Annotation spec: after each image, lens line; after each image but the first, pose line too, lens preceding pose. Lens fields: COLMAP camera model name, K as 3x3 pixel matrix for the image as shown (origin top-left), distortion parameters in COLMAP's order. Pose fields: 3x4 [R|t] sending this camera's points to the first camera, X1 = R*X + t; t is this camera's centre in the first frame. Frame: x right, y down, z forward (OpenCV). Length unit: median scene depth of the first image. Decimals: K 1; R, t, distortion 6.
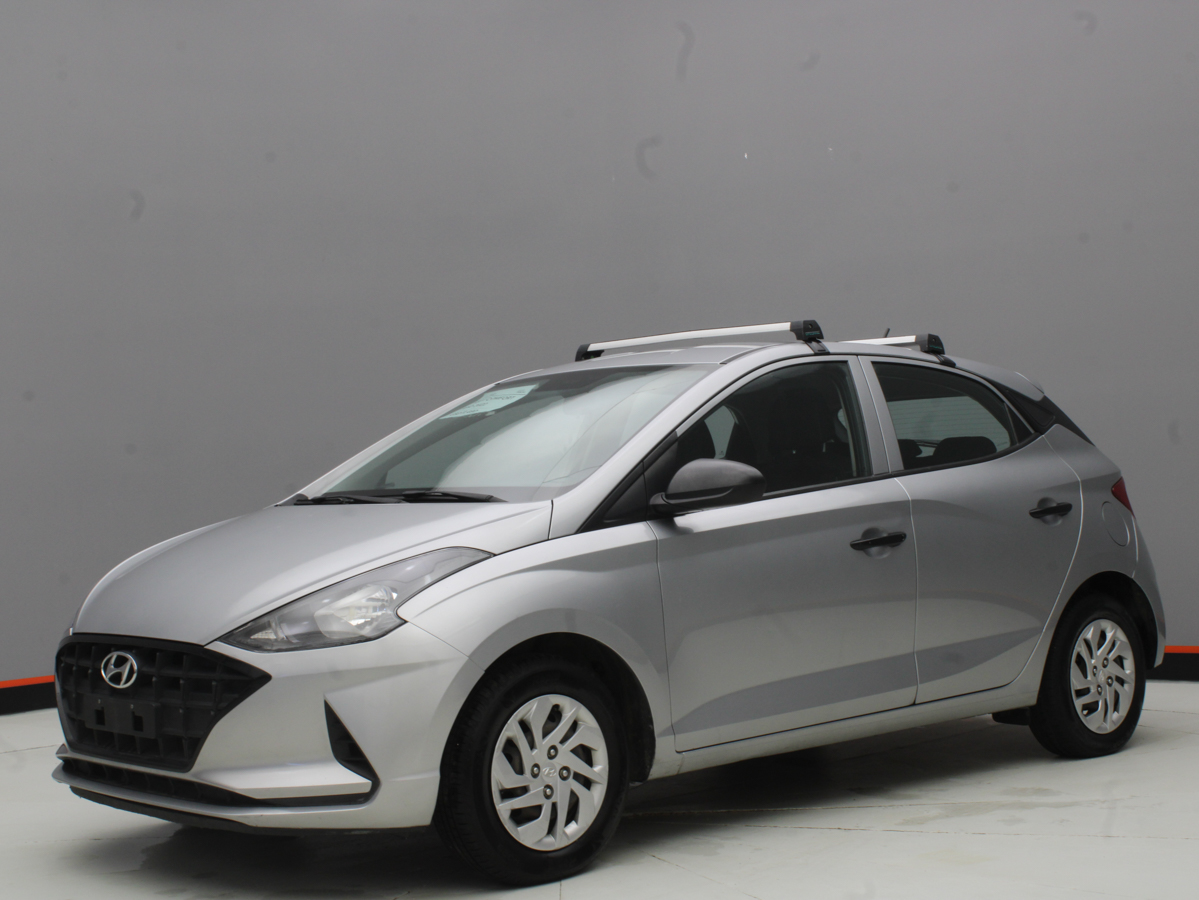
lens RADIAL K [[1902.2, 0, 610.4], [0, 1902.2, 454.4], [0, 0, 1]] dist [-0.055301, 0.000000]
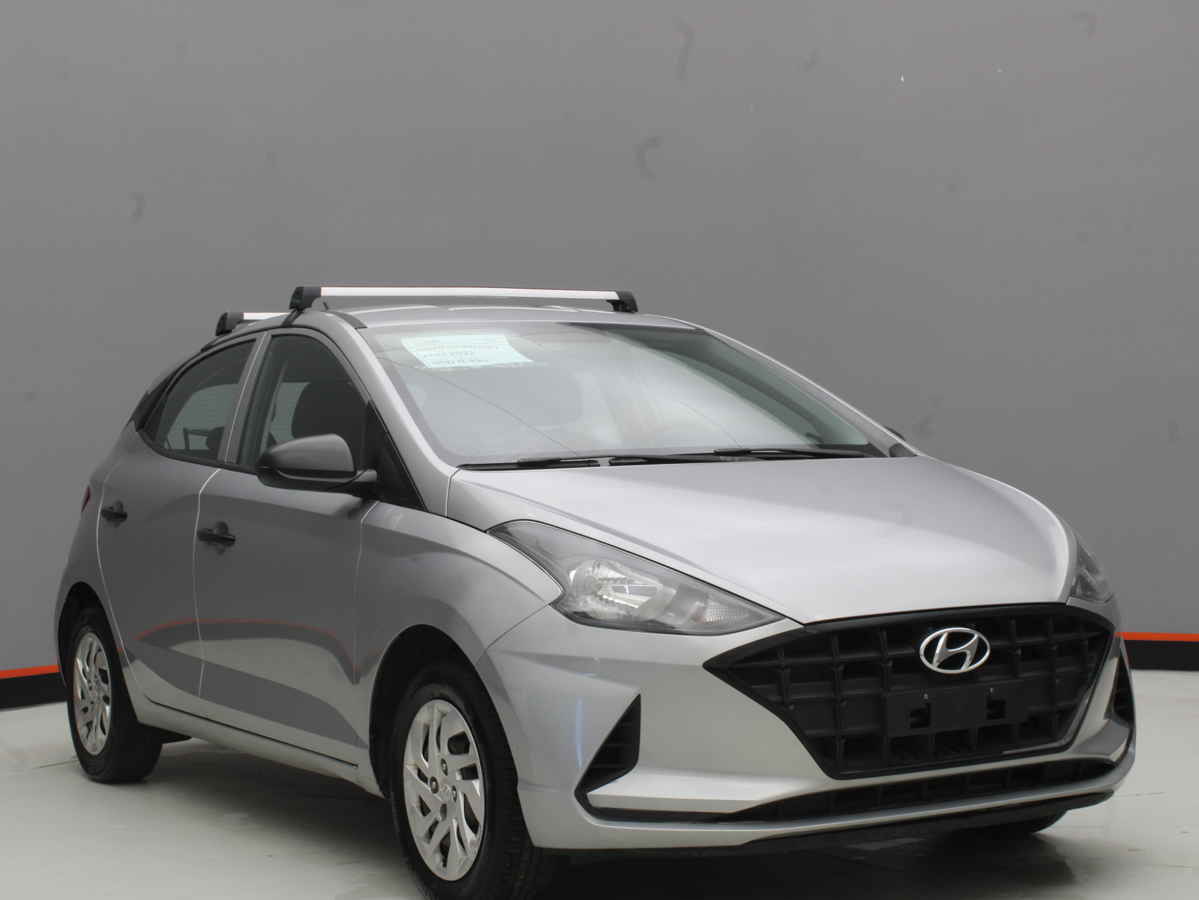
lens RADIAL K [[2139.3, 0, 592.0], [0, 2139.3, 452.1], [0, 0, 1]] dist [-0.028681, 0.000000]
pose [[0.221582, 0.028427, 0.974727, -1.138801], [0.014062, 0.999378, -0.032342, 0.055361], [-0.975040, 0.020873, 0.221044, 0.918824]]
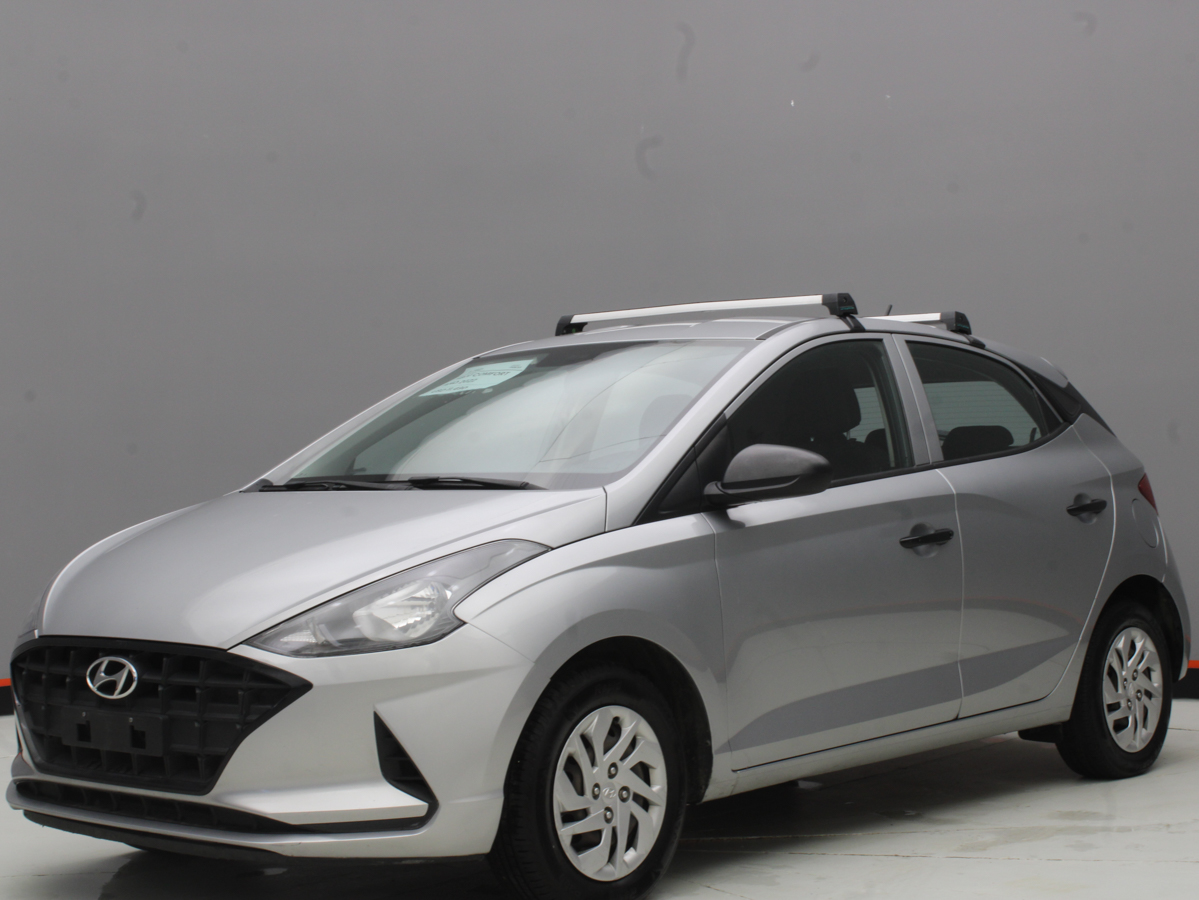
lens RADIAL K [[2139.3, 0, 599.6], [0, 2139.3, 454.1], [0, 0, 1]] dist [-0.028681, 0.000000]
pose [[0.994147, 0.013460, 0.107191, -0.139134], [-0.013785, 0.999902, 0.002289, 0.005864], [-0.107150, -0.003753, 0.994236, 0.004007]]
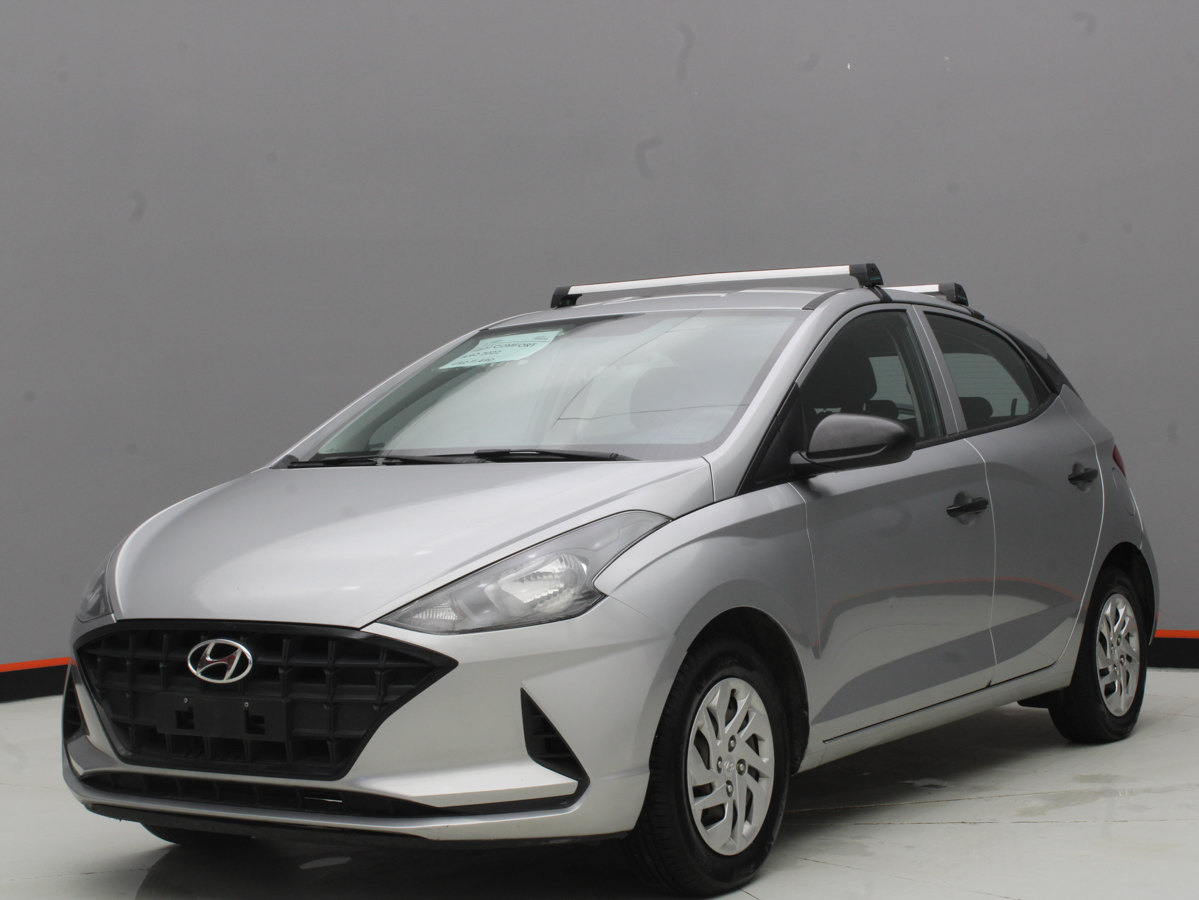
lens RADIAL K [[2168.5, 0, 591.7], [0, 2168.5, 445.7], [0, 0, 1]] dist [-0.017492, 0.000000]
pose [[0.970009, 0.004011, 0.243036, -0.322119], [-0.005298, 0.999975, 0.004641, 0.013798], [-0.243011, -0.005789, 0.970006, 0.039934]]
